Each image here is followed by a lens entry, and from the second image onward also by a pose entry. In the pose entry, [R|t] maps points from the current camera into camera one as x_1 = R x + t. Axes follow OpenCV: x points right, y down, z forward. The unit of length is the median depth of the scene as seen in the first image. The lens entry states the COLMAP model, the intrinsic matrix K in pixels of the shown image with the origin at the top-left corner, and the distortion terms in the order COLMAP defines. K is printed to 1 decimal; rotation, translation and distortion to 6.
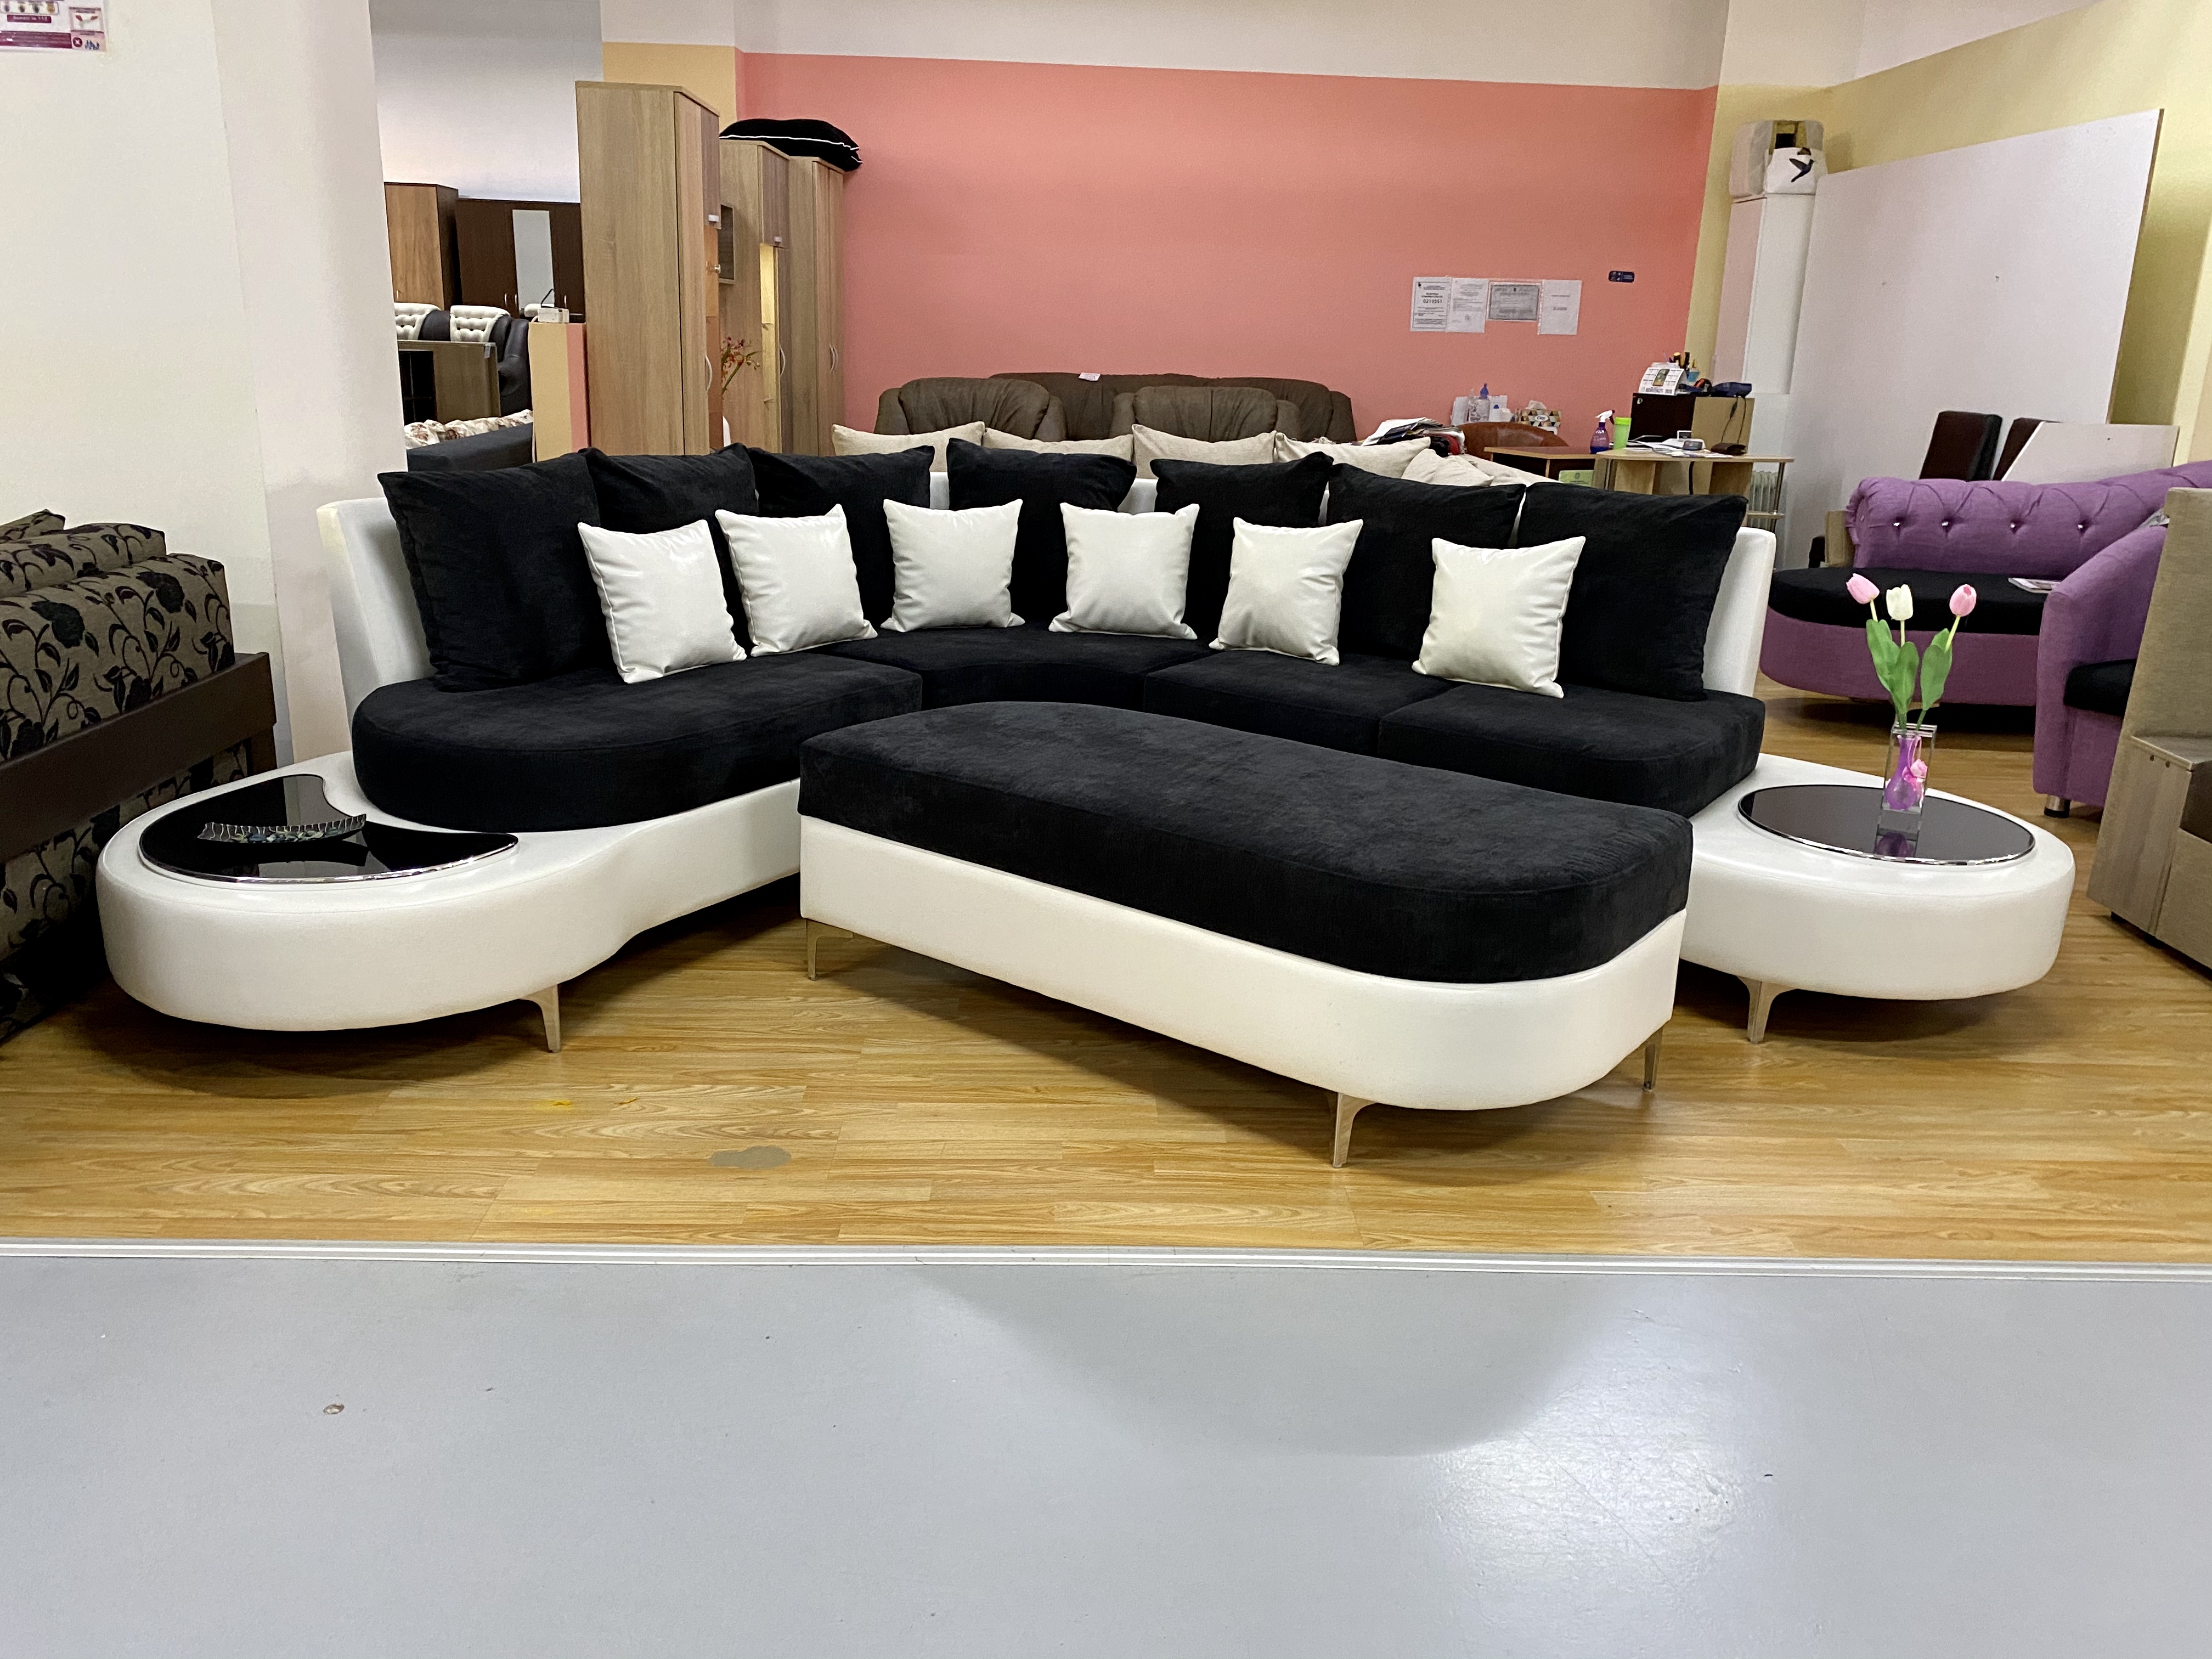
lens RADIAL K [[1670.4, 0, 1106.0], [0, 1670.4, 829.5], [0, 0, 1]] dist [0.091014, -0.168109]
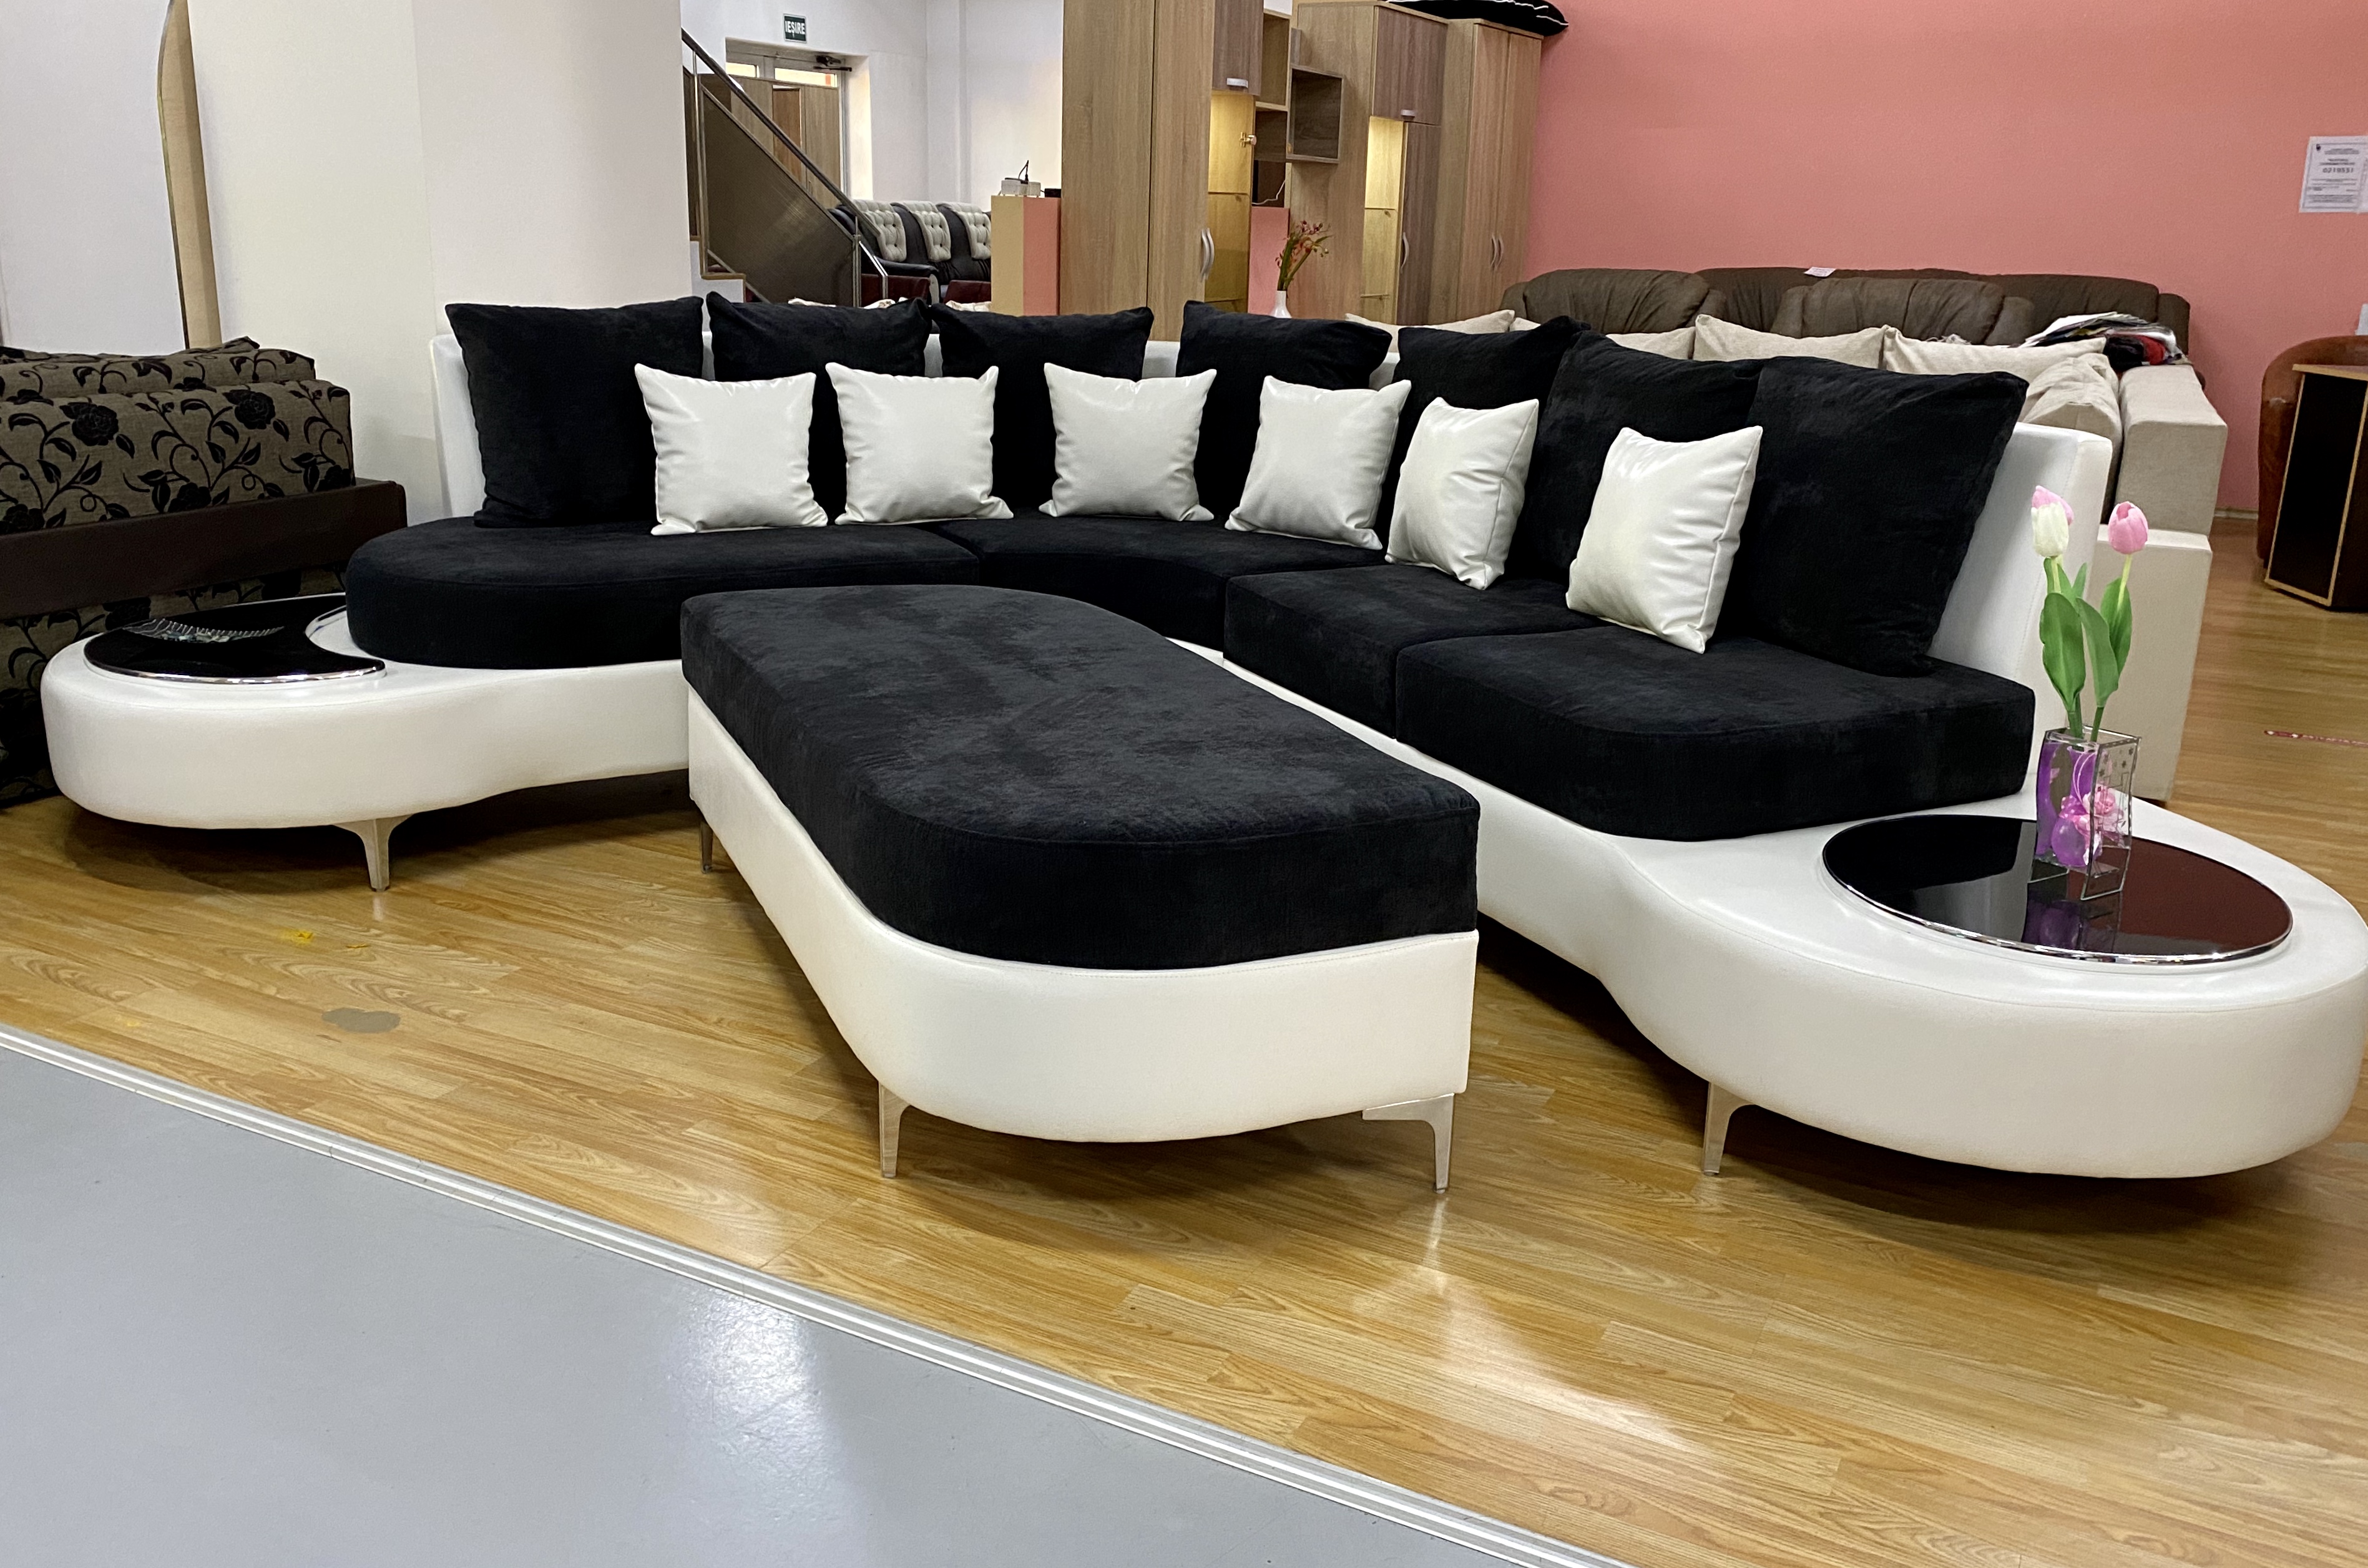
lens RADIAL K [[1911.4, 0, 1184.2], [0, 1911.4, 728.6], [0, 0, 1]] dist [0.068163, -0.109348]
pose [[0.871687, 0.115197, -0.476330, 0.490711], [-0.138505, 0.990263, -0.013976, -0.006349], [0.470082, 0.078157, 0.879155, 0.207033]]
